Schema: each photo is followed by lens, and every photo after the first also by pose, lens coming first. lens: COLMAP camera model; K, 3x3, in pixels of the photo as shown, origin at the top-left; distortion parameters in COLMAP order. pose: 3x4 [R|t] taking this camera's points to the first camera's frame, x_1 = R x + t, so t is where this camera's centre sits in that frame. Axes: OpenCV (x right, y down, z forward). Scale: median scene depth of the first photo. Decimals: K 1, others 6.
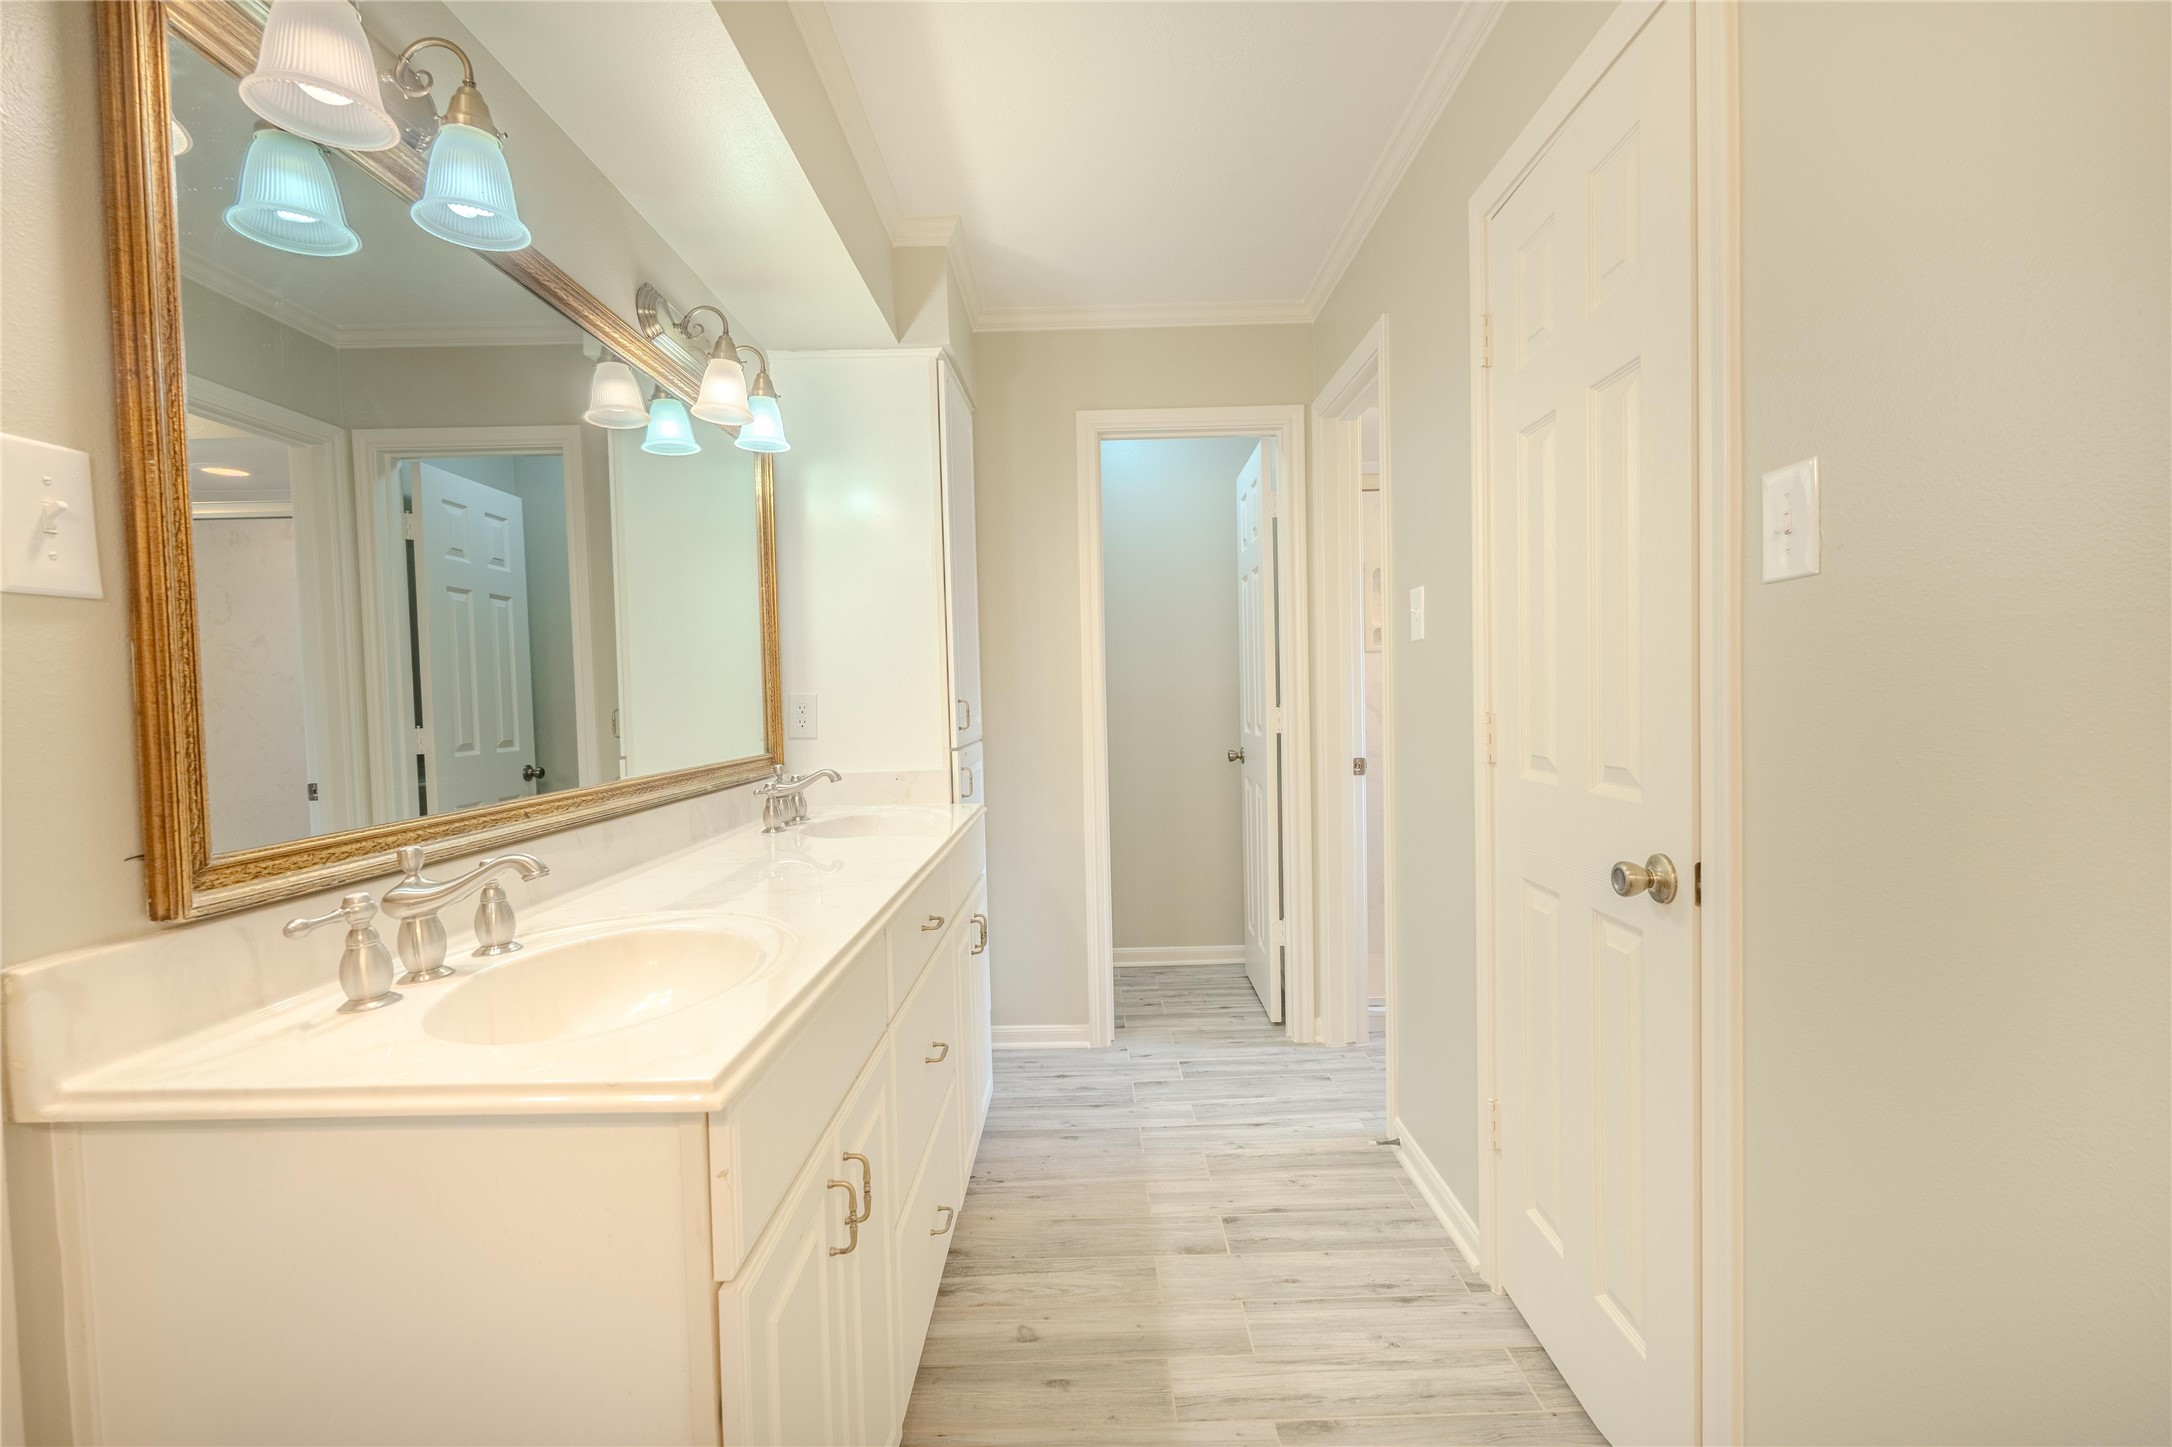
lens RADIAL K [[963.4, 0, 1084.9], [0, 963.4, 726.4], [0, 0, 1]] dist [-0.002589, -0.000534]
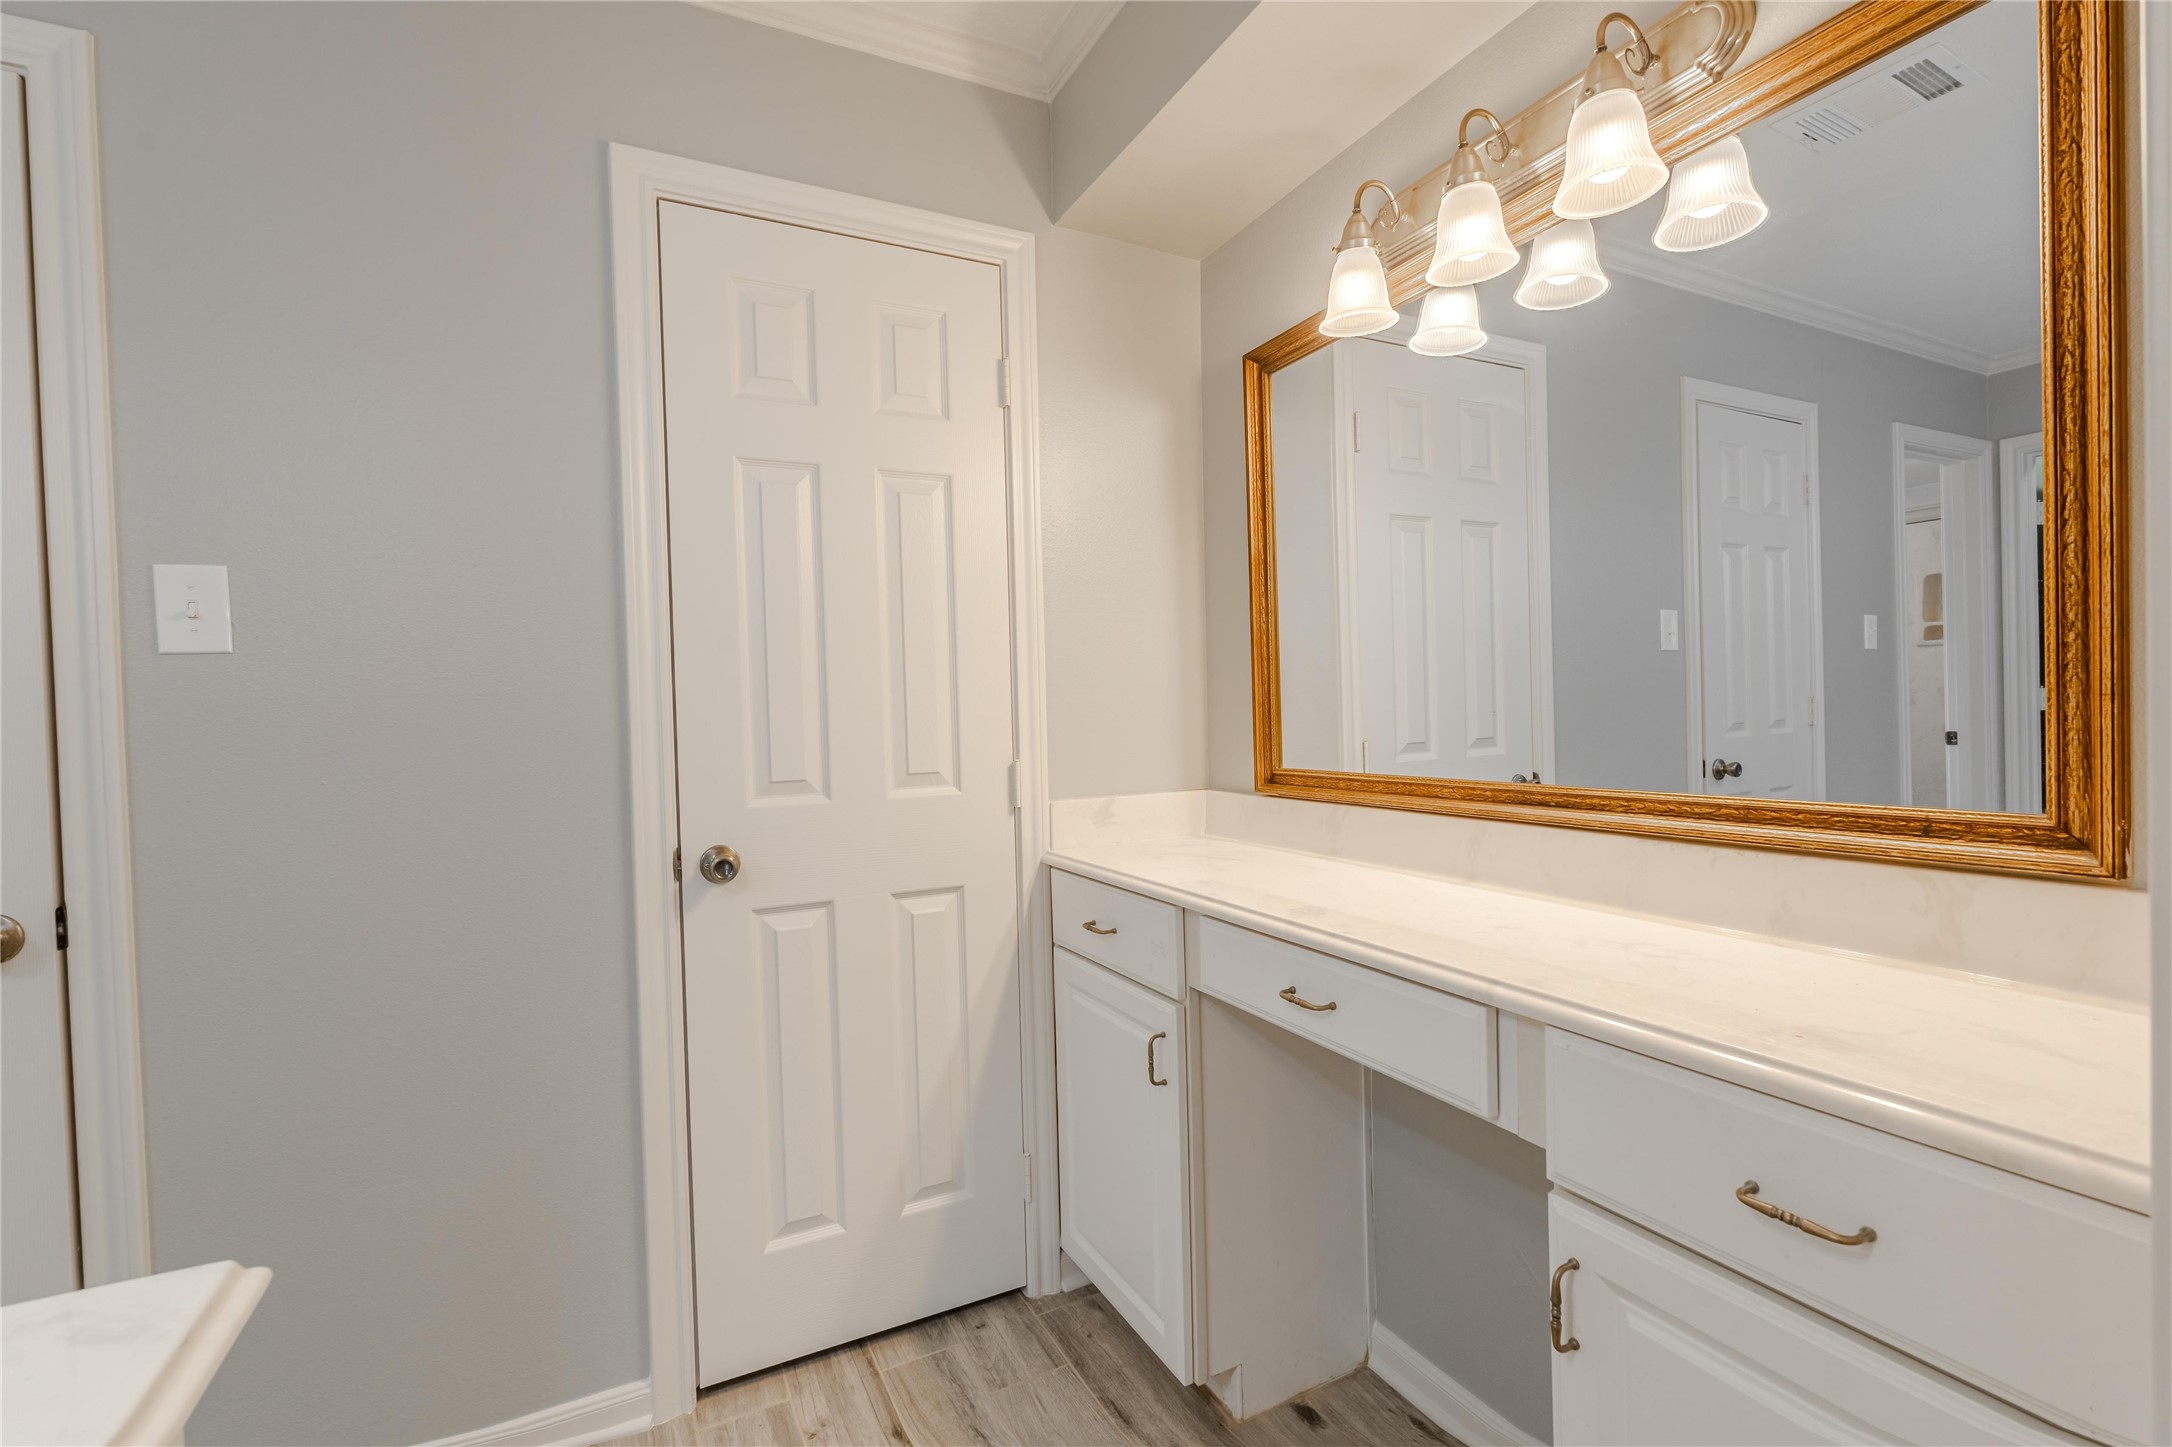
lens RADIAL K [[963.4, 0, 1084.9], [0, 963.4, 726.4], [0, 0, 1]] dist [-0.002589, -0.000534]
pose [[0.446028, 0.028688, -0.894559, -0.185831], [-0.022663, 0.999528, 0.020755, 0.051848], [0.894732, 0.011017, 0.446467, -0.562069]]
